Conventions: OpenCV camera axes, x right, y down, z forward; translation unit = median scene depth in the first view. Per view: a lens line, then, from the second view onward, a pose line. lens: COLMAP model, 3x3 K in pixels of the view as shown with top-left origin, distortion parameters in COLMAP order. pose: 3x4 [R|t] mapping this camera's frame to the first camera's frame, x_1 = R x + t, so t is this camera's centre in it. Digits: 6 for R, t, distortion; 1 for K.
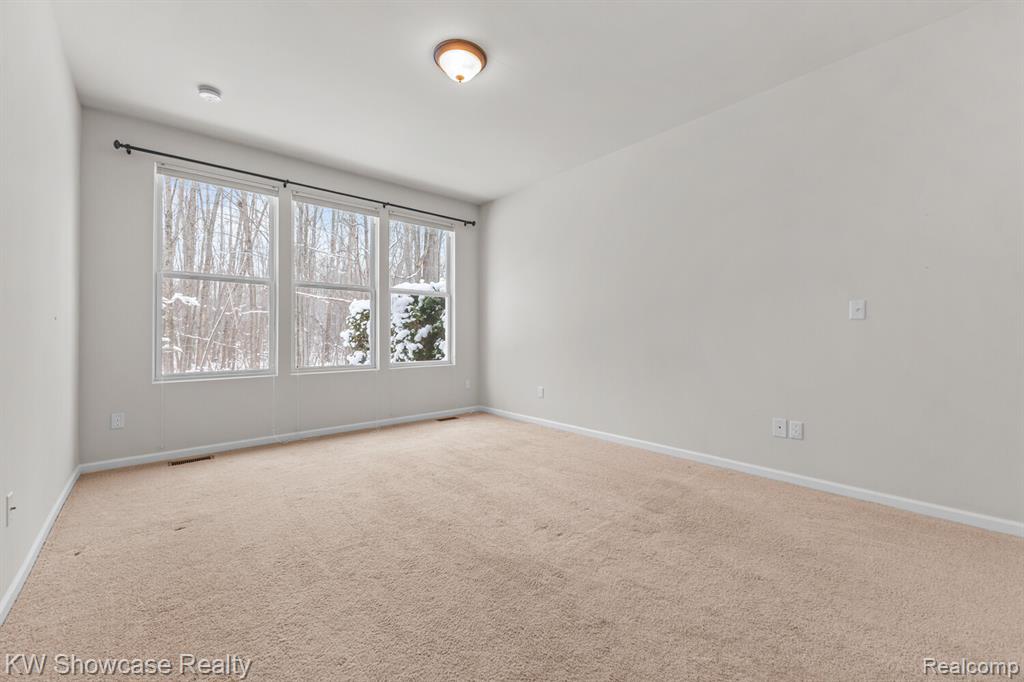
lens RADIAL K [[410.6, 0, 510.2], [0, 410.6, 335.8], [0, 0, 1]] dist [0.006704, -0.000261]
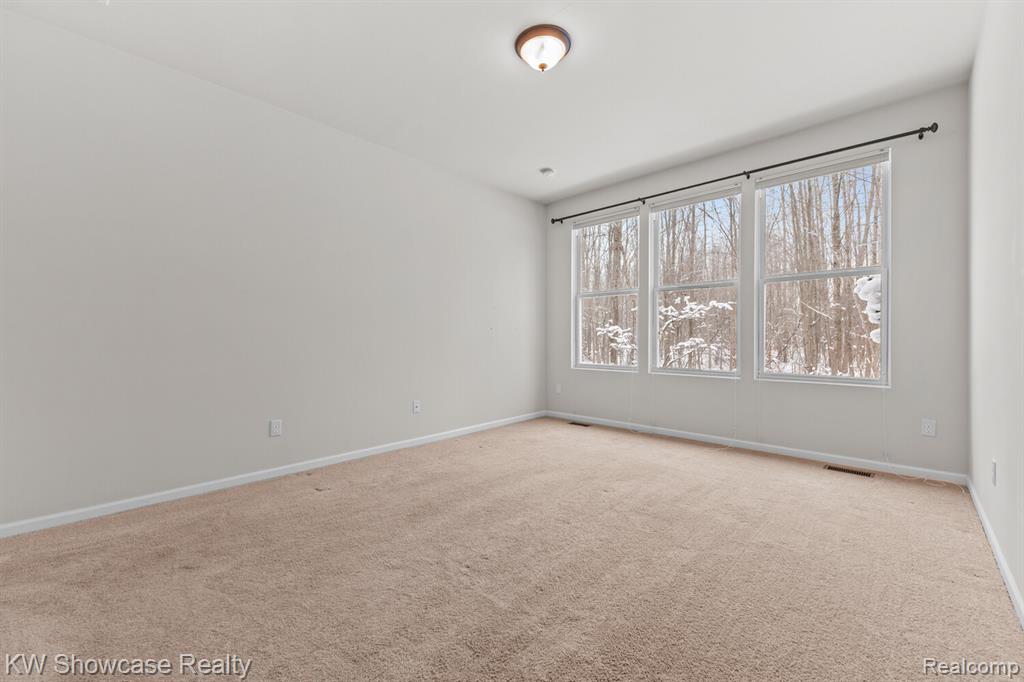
lens RADIAL K [[435.4, 0, 494.1], [0, 435.4, 341.1], [0, 0, 1]] dist [0.001470, 0.000100]
pose [[0.038082, 0.009697, -0.999228, 0.490309], [-0.003267, 0.999949, 0.009580, 0.000411], [0.999269, 0.002899, 0.038112, 0.435480]]
